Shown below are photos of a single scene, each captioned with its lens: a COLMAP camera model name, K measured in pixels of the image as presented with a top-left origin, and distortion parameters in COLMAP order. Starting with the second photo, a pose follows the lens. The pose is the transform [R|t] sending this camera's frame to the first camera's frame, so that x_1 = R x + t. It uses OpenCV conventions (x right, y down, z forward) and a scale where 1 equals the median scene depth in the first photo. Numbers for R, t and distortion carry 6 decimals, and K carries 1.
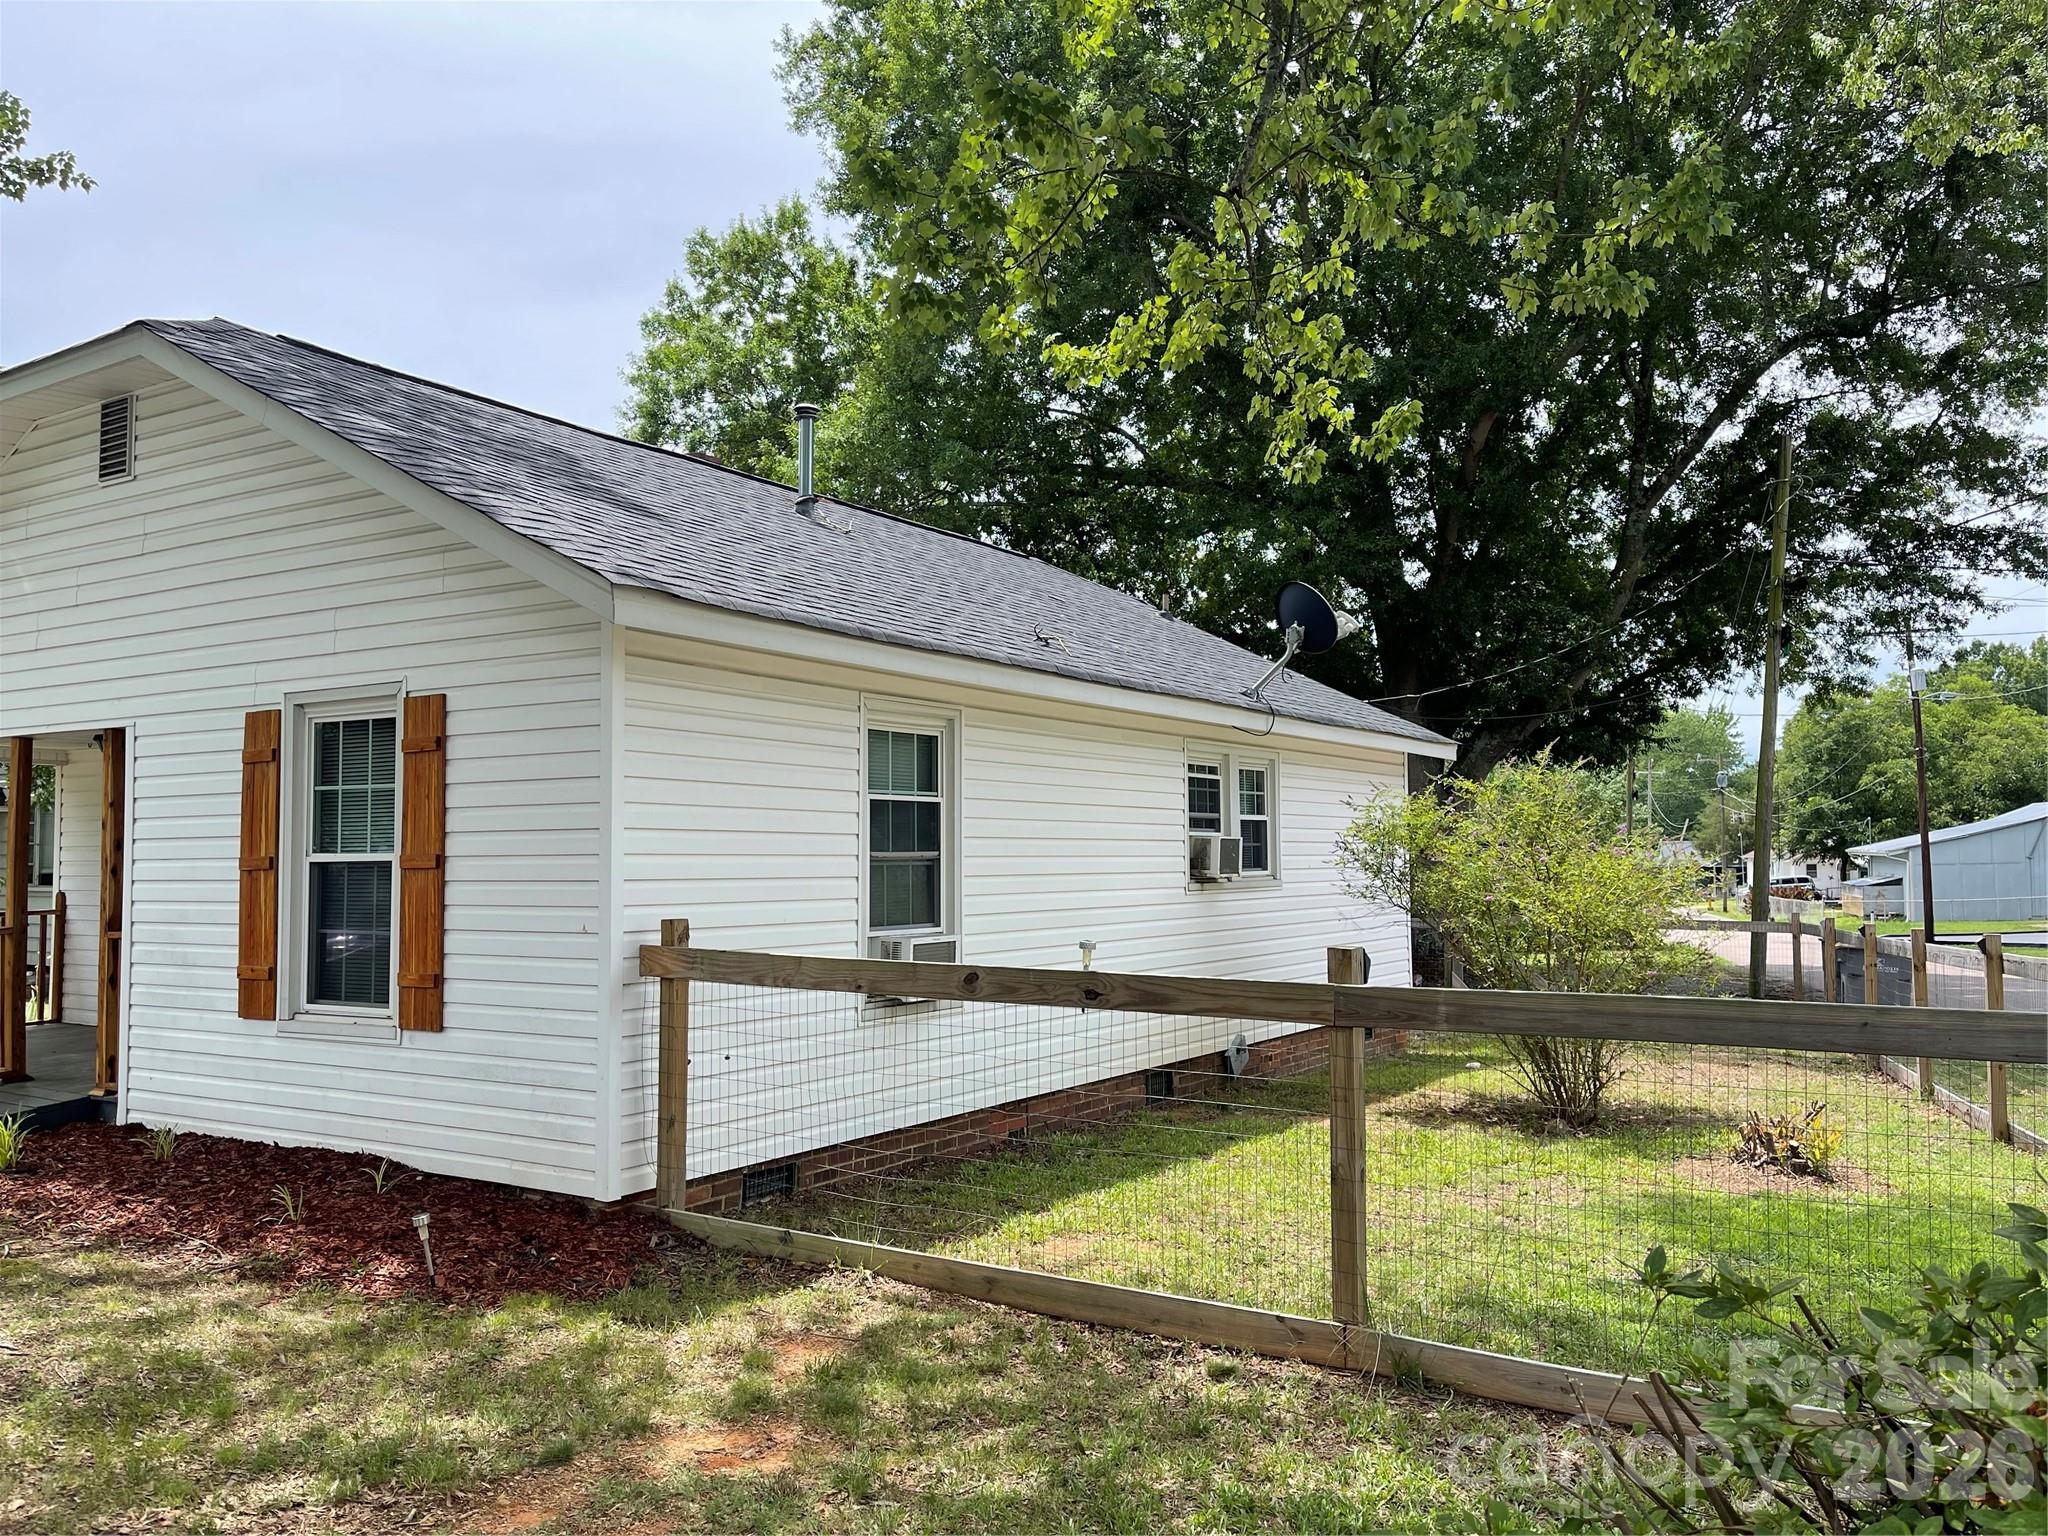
lens RADIAL K [[1583.3, 0, 1034.8], [0, 1583.3, 769.6], [0, 0, 1]] dist [0.049778, -0.000418]
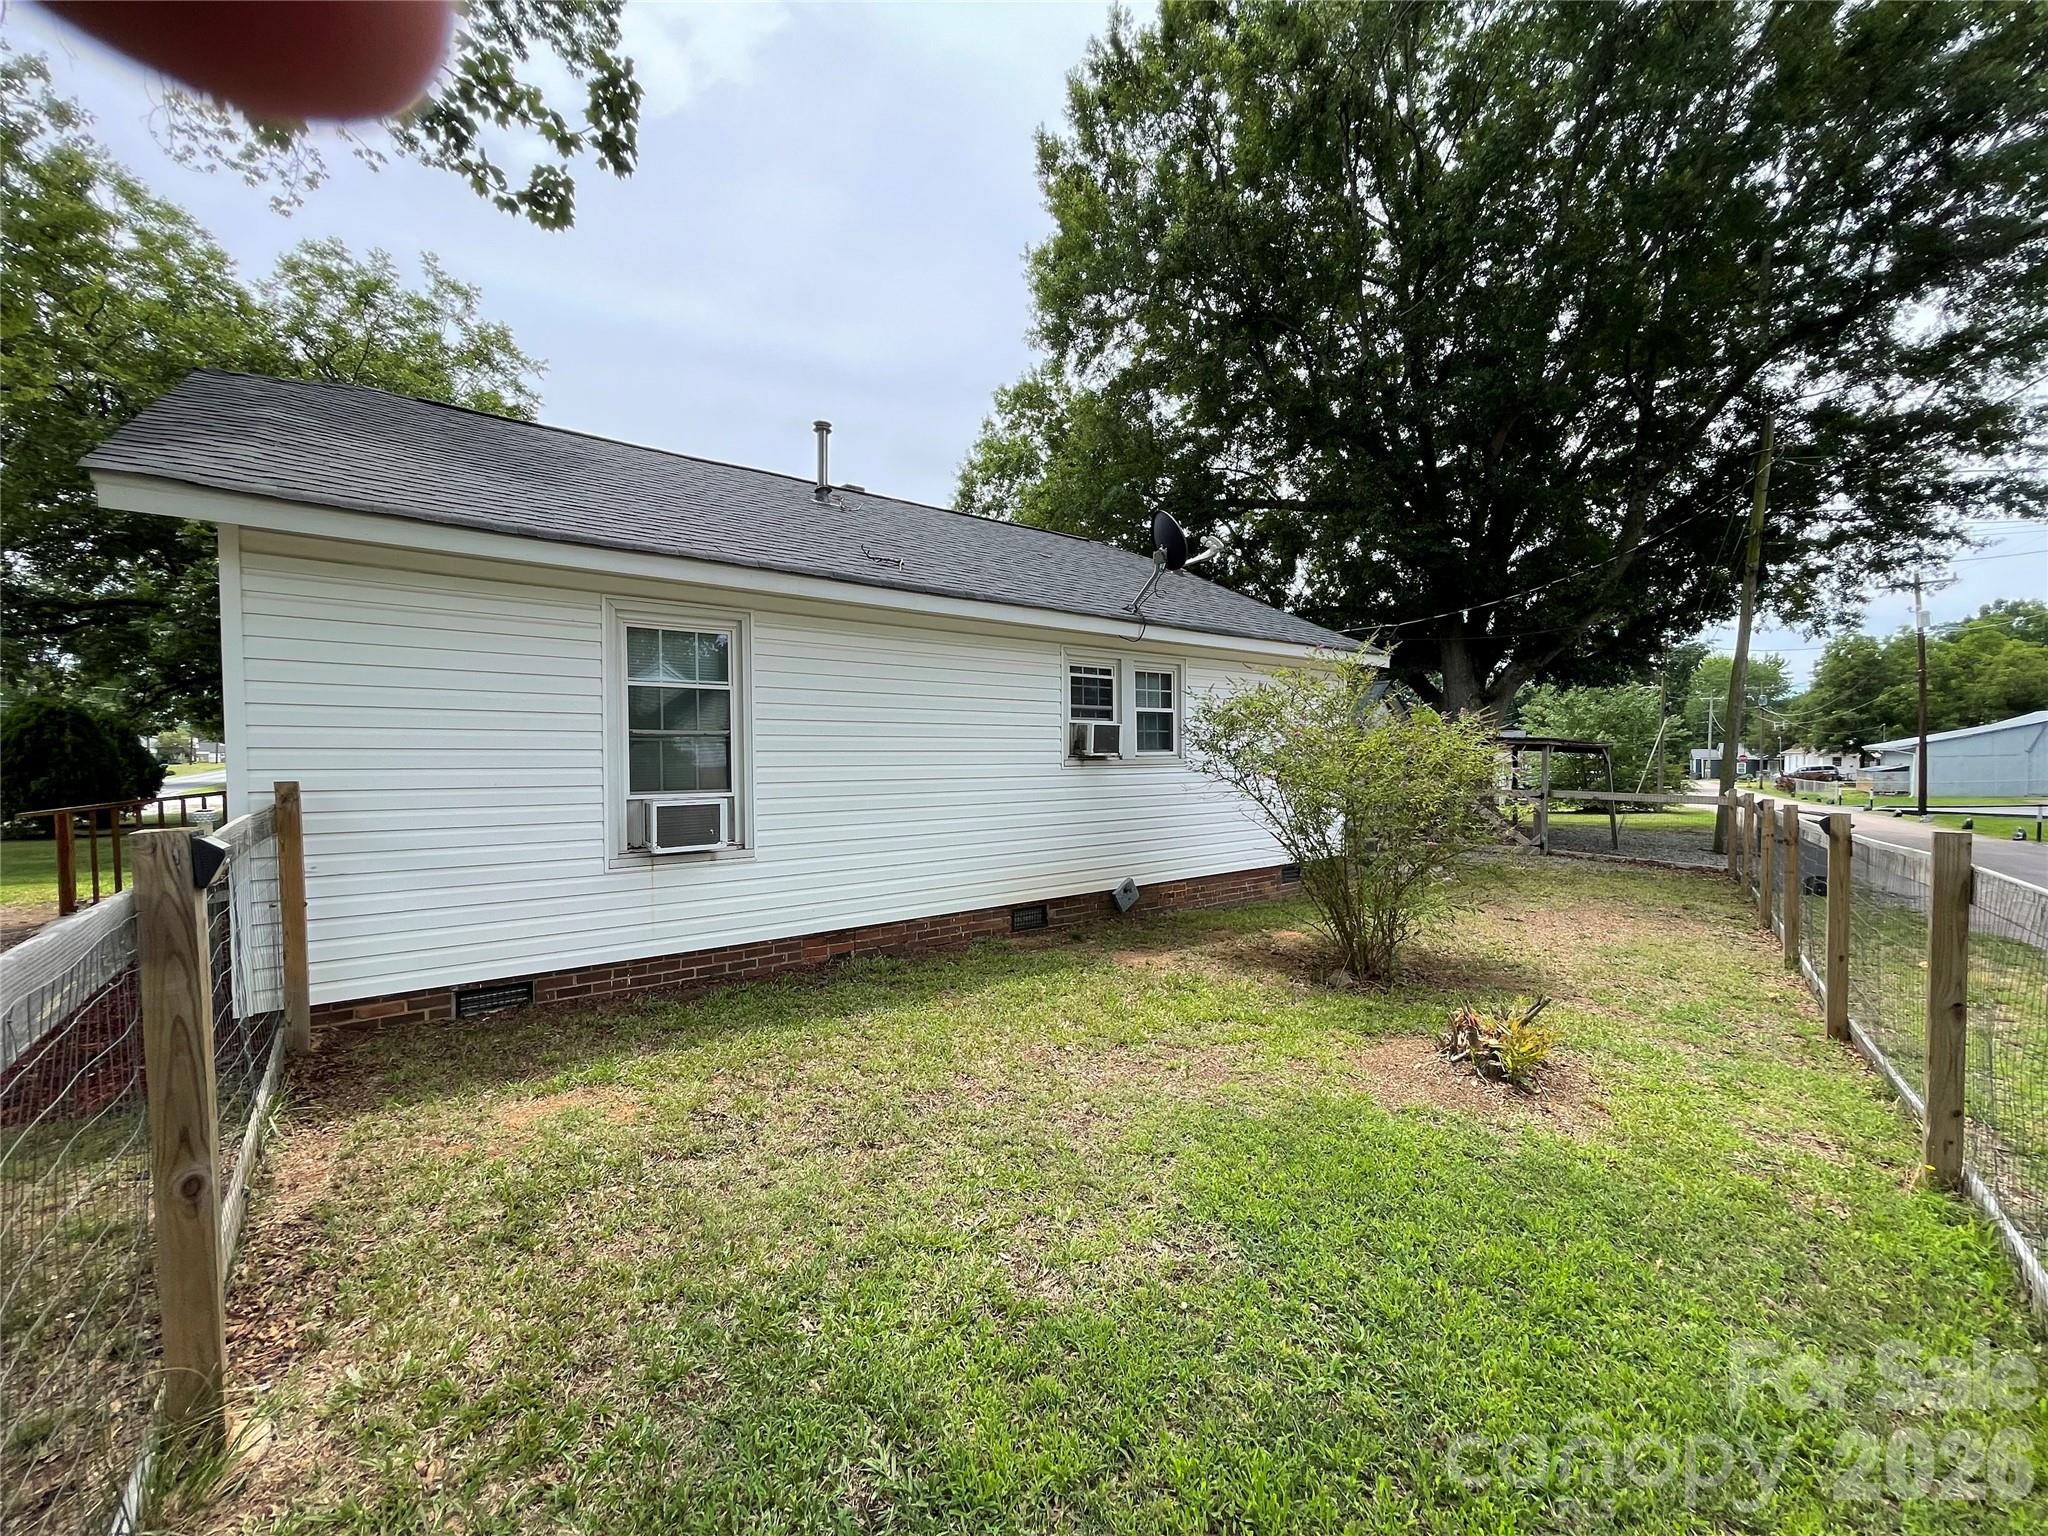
lens RADIAL K [[825.5, 0, 1010.2], [0, 825.5, 780.0], [0, 0, 1]] dist [-0.007138, 0.003226]
pose [[0.941471, 0.009381, -0.336965, 0.109580], [0.019569, 0.996406, 0.082413, 0.012740], [0.336527, -0.084183, 0.937904, 0.145367]]
